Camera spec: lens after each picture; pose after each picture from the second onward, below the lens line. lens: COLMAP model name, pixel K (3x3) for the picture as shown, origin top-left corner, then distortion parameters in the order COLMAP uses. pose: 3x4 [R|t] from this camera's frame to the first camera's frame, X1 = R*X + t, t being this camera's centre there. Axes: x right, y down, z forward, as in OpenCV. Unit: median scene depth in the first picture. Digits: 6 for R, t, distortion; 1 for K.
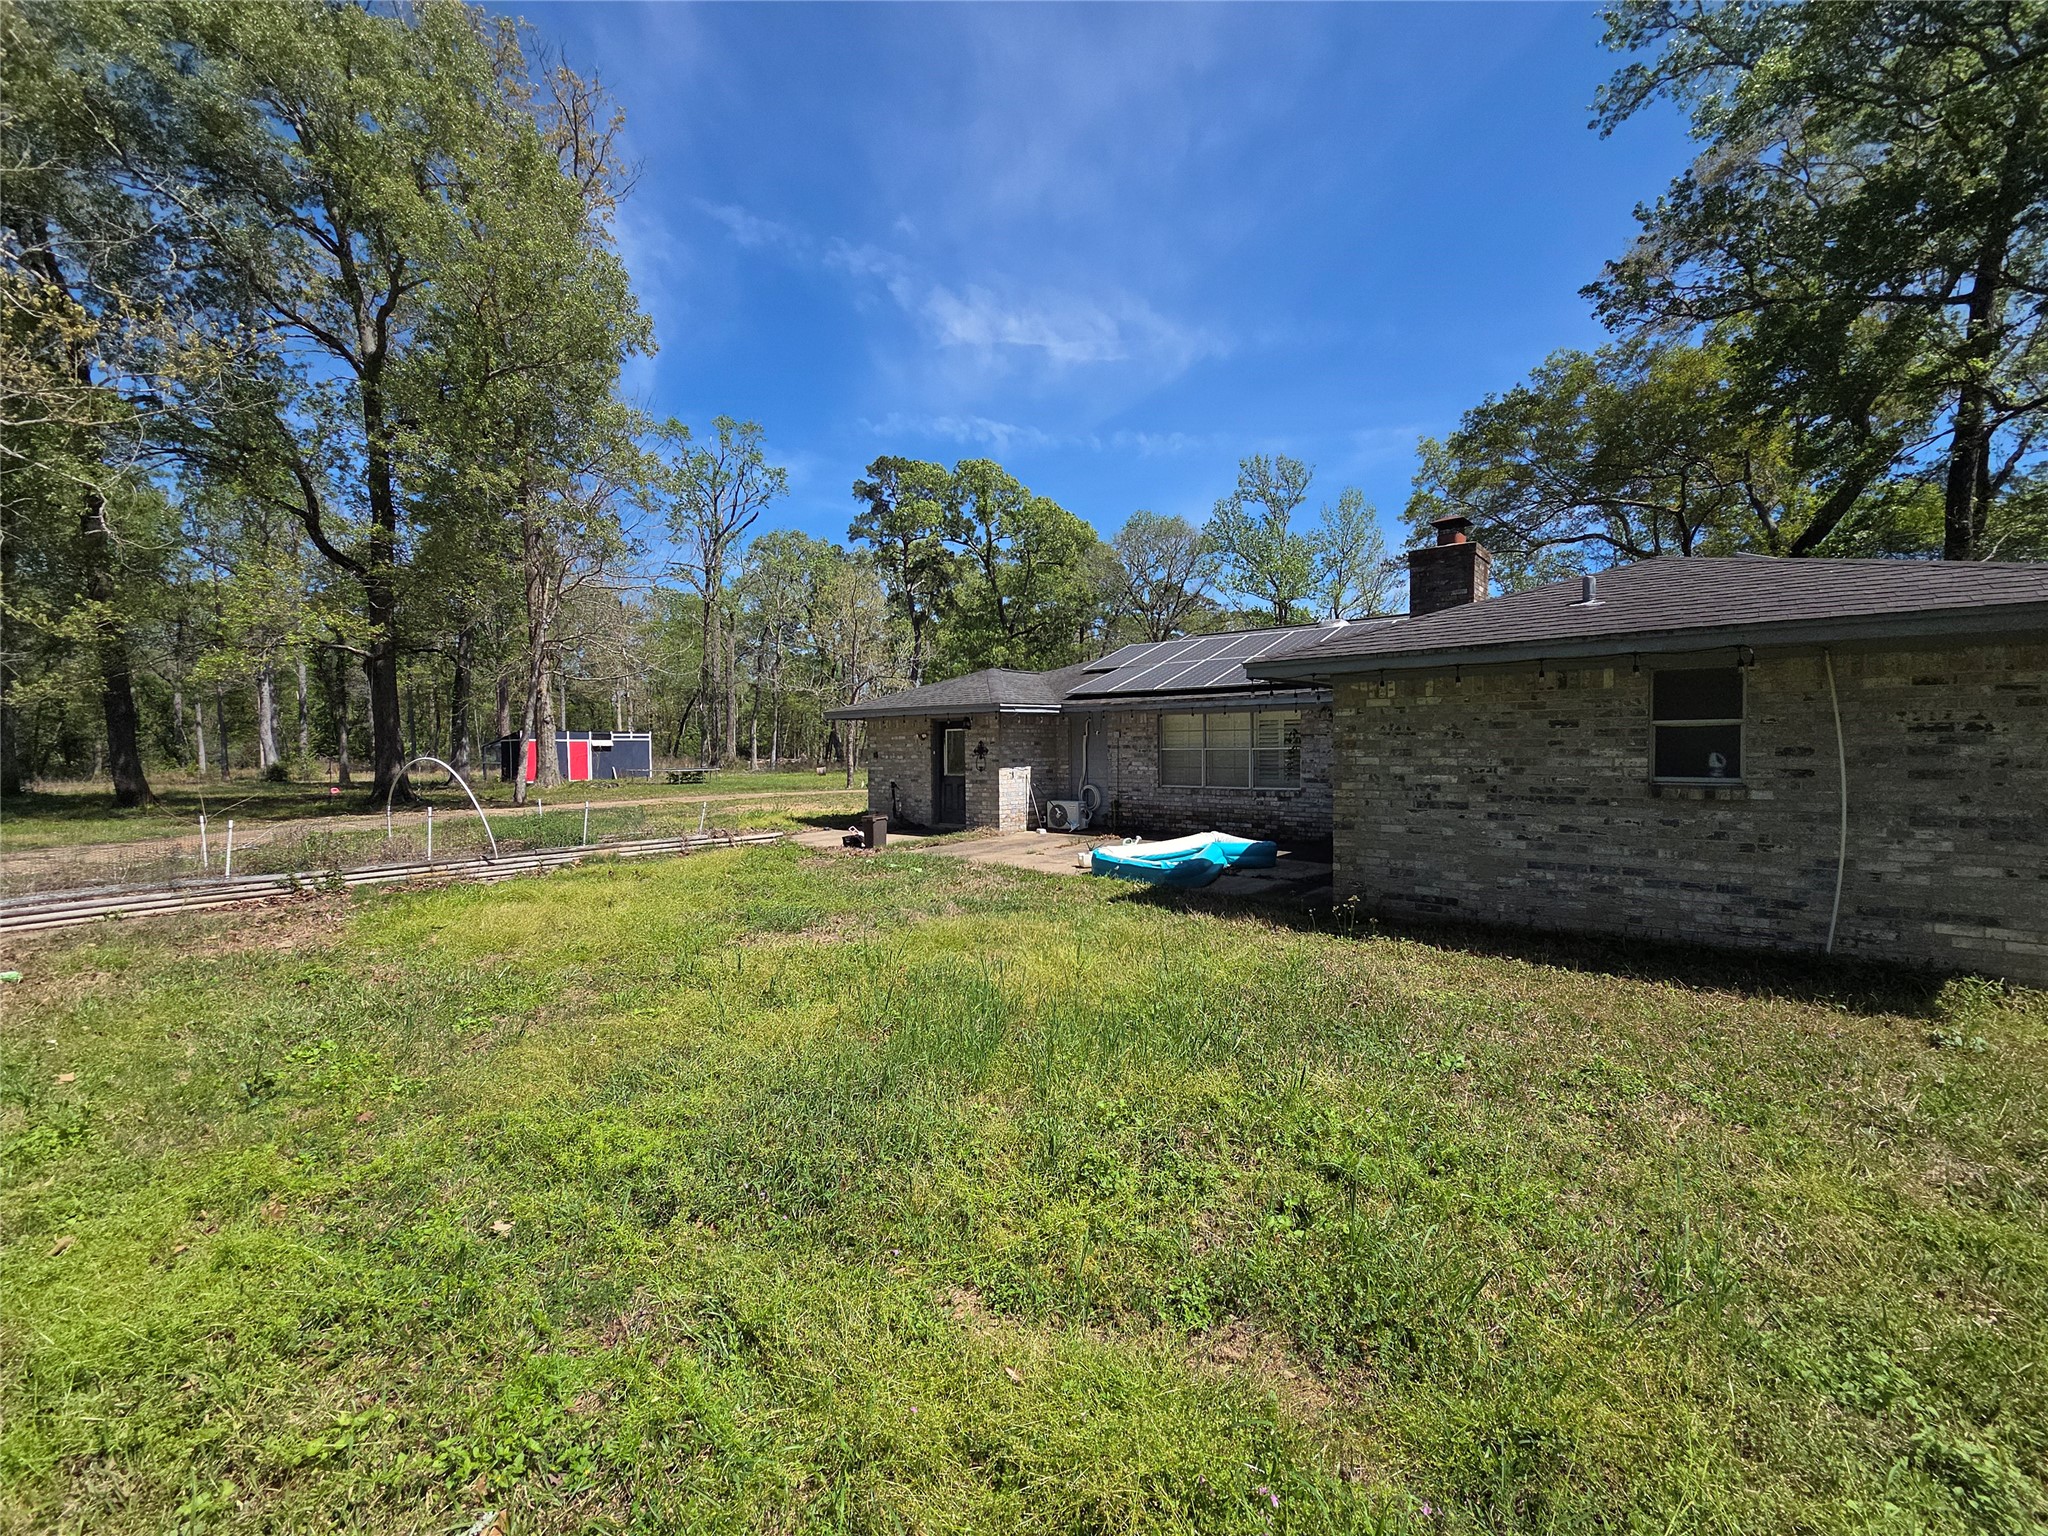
lens RADIAL K [[835.6, 0, 1034.3], [0, 835.6, 761.7], [0, 0, 1]] dist [0.001435, -0.000451]
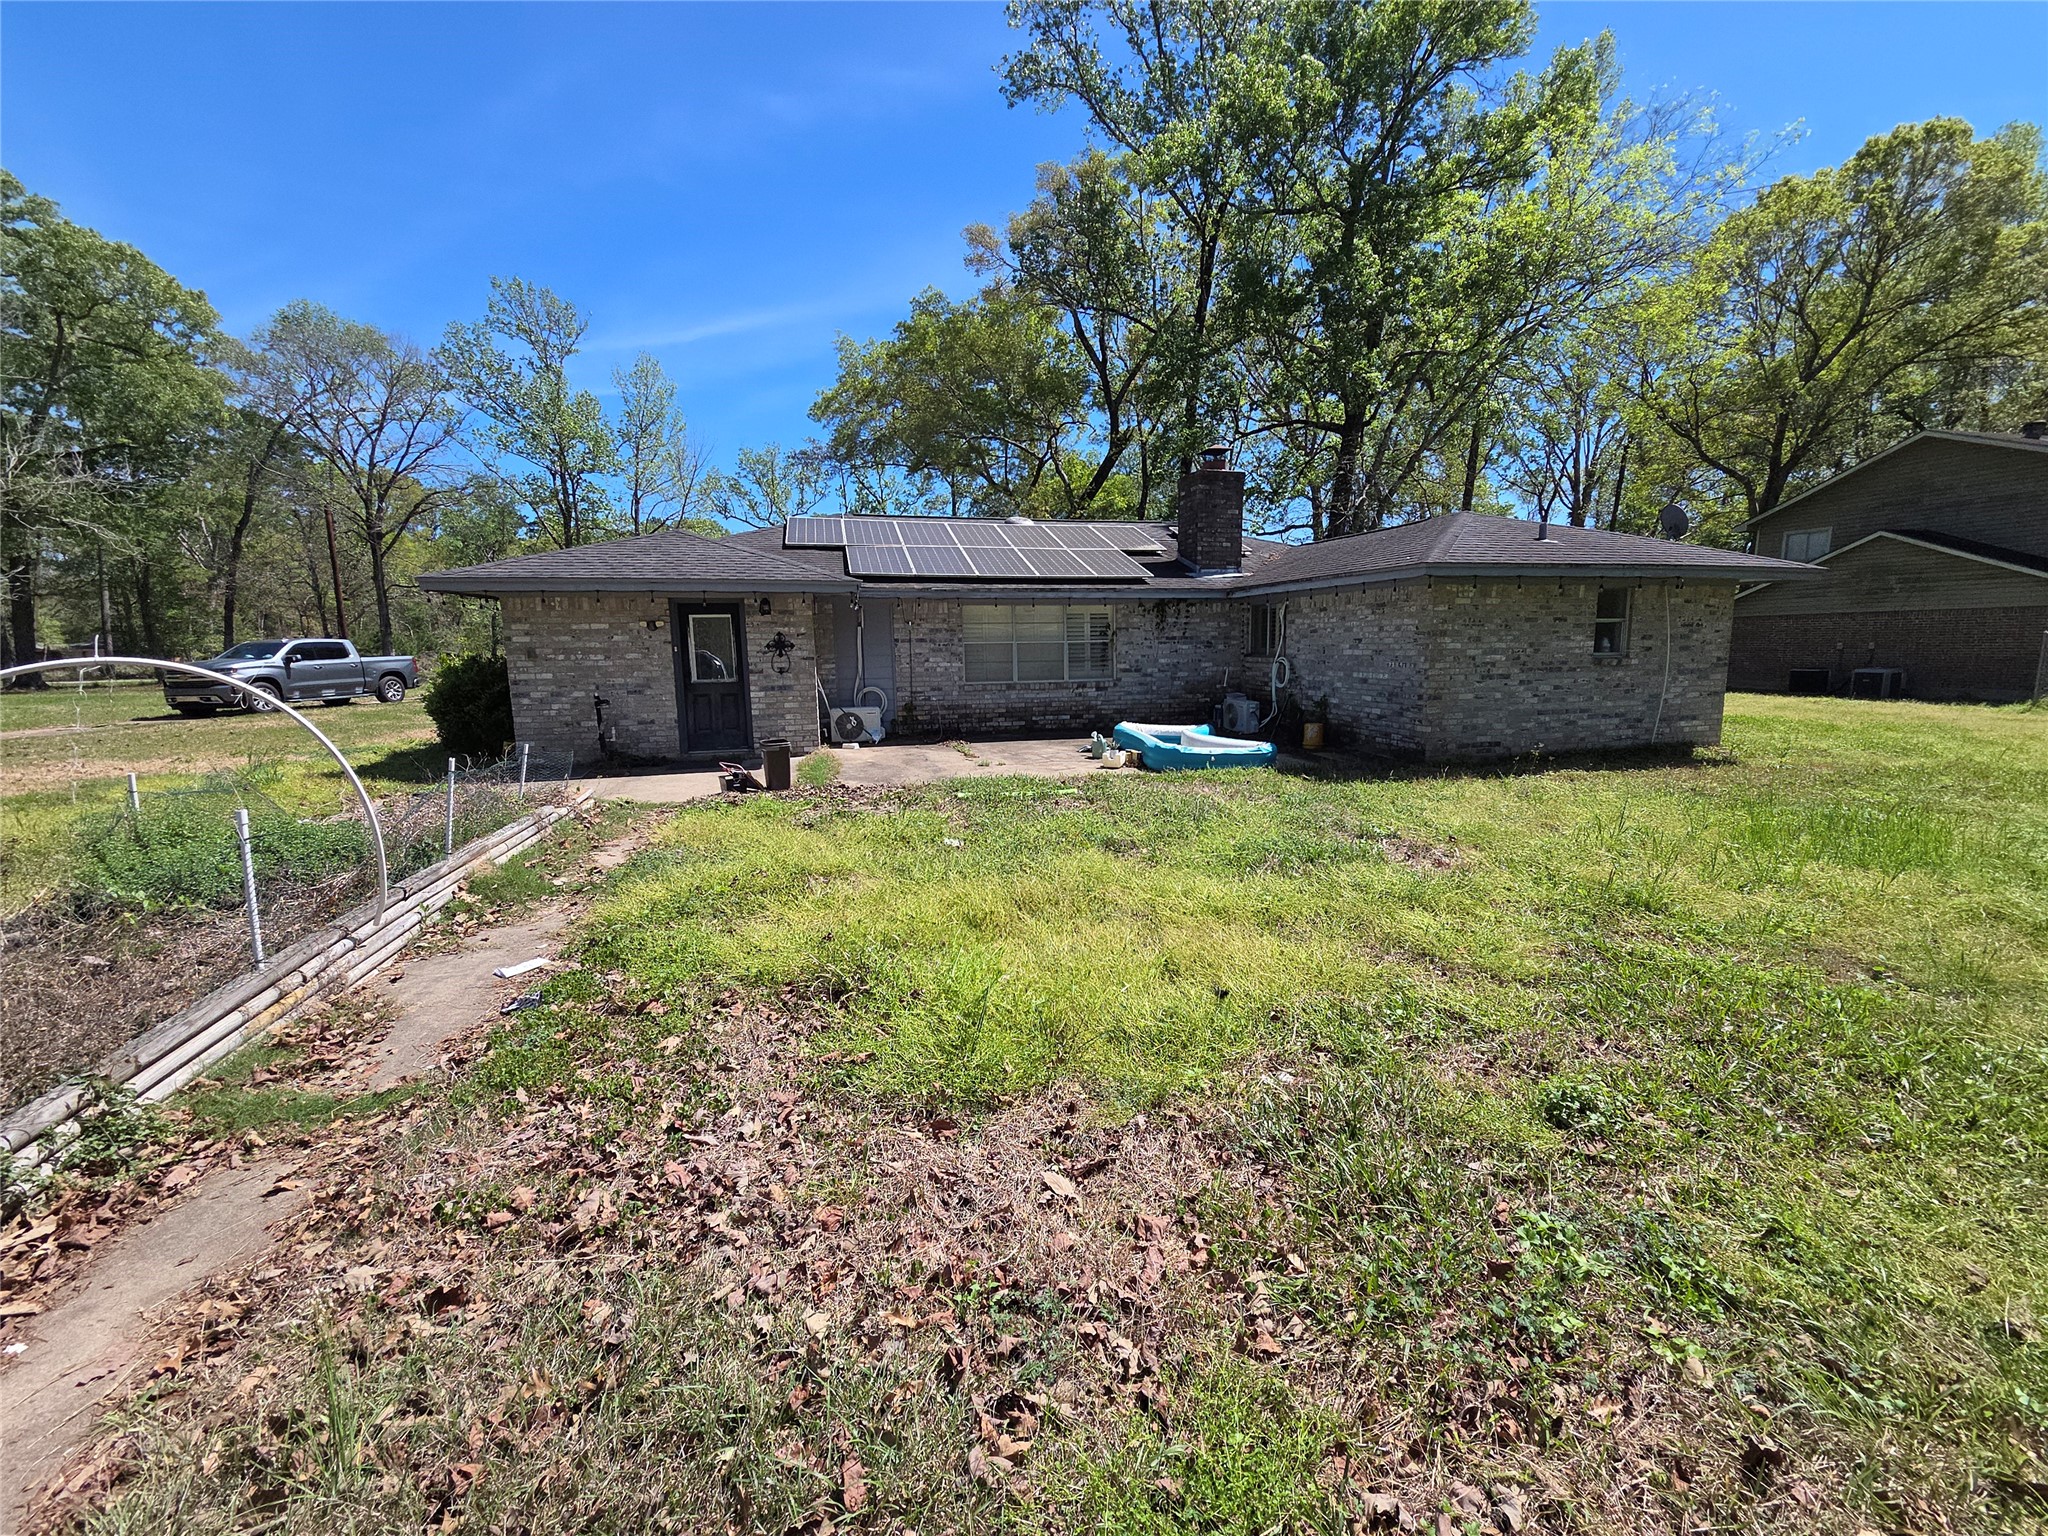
lens RADIAL K [[835.6, 0, 1033.5], [0, 835.6, 770.1], [0, 0, 1]] dist [0.001435, -0.000451]
pose [[0.585319, -0.123309, 0.801372, -0.629779], [0.020791, 0.990325, 0.137198, -0.000951], [-0.810537, -0.063643, 0.582220, 0.454158]]
